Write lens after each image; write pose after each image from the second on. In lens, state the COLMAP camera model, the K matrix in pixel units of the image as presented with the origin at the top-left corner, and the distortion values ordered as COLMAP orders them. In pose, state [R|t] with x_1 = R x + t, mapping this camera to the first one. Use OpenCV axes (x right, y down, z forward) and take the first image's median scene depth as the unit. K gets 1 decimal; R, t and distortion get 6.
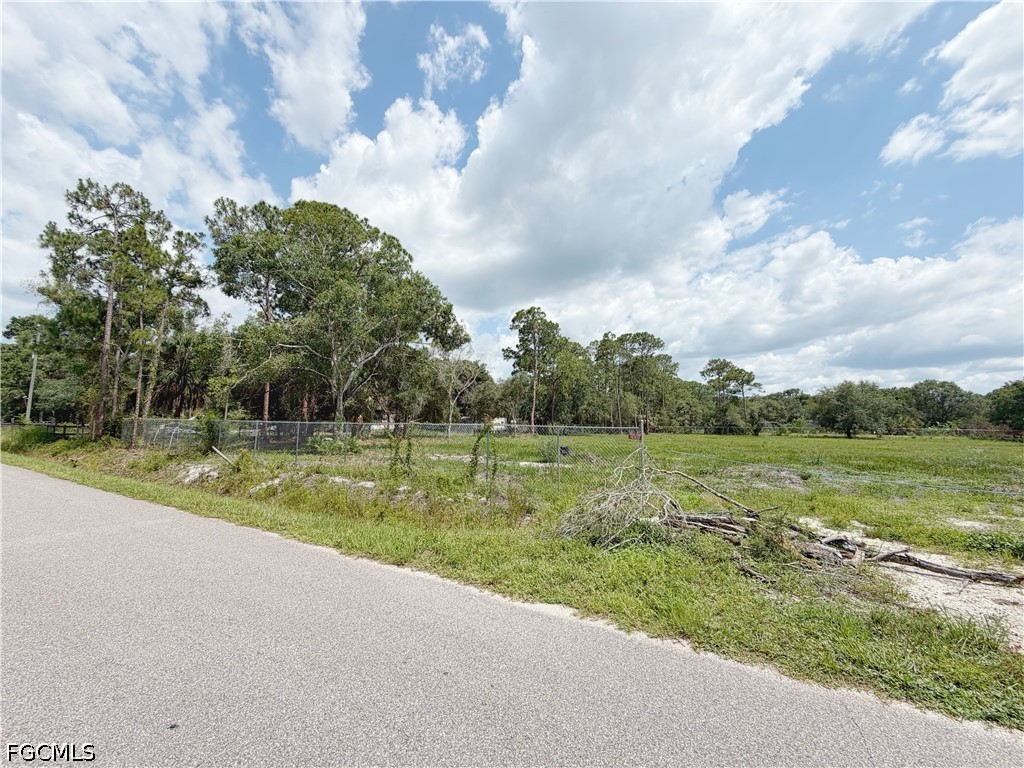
lens RADIAL K [[409.6, 0, 495.0], [0, 409.6, 402.3], [0, 0, 1]] dist [0.006899, 0.001047]
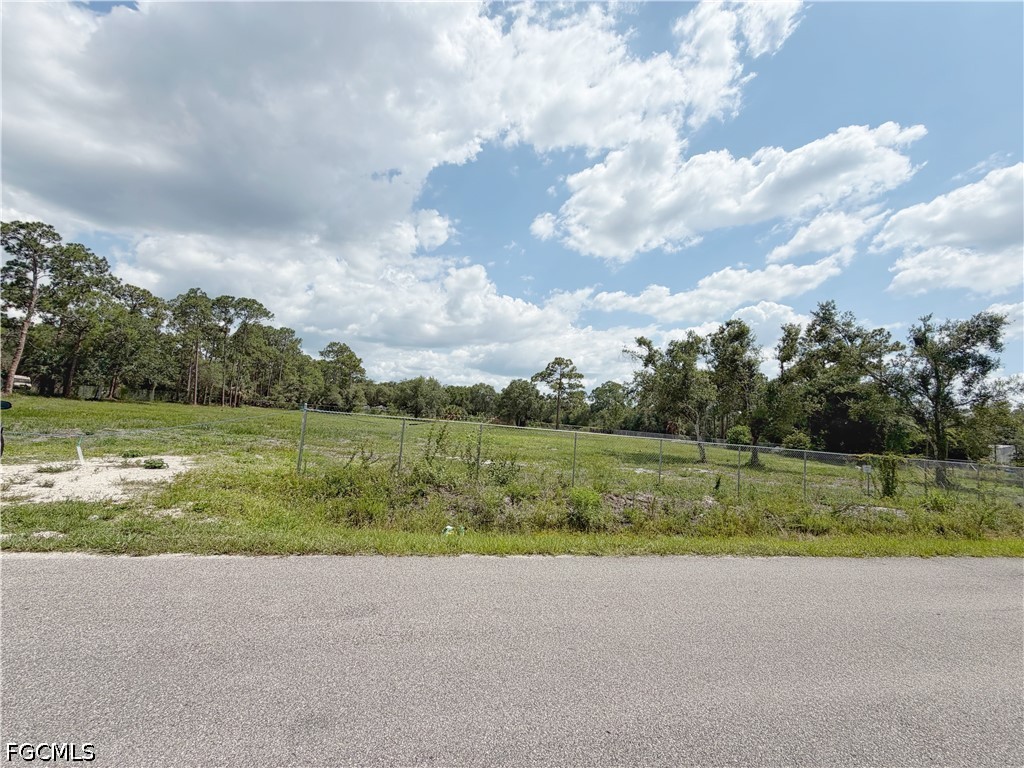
lens RADIAL K [[409.6, 0, 509.0], [0, 409.6, 381.2], [0, 0, 1]] dist [0.006899, 0.001047]
pose [[0.714156, 0.110076, 0.691277, 0.101091], [-0.109349, 0.992978, -0.045150, -0.004388], [-0.691393, -0.043347, 0.721178, -0.063485]]
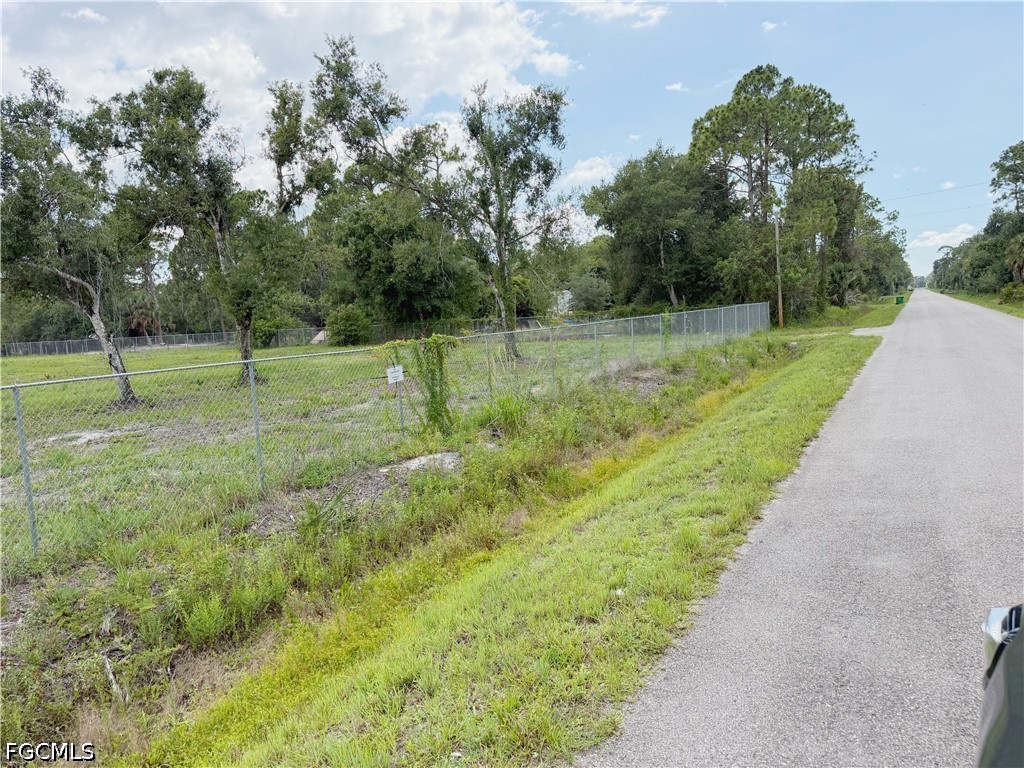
lens RADIAL K [[718.3, 0, 507.4], [0, 718.3, 378.3], [0, 0, 1]] dist [0.088726, -0.099924]
pose [[-0.000404, -0.106186, 0.994346, 0.175134], [0.004536, 0.994336, 0.106187, -0.005431], [-0.999990, 0.004554, 0.000080, -0.065138]]
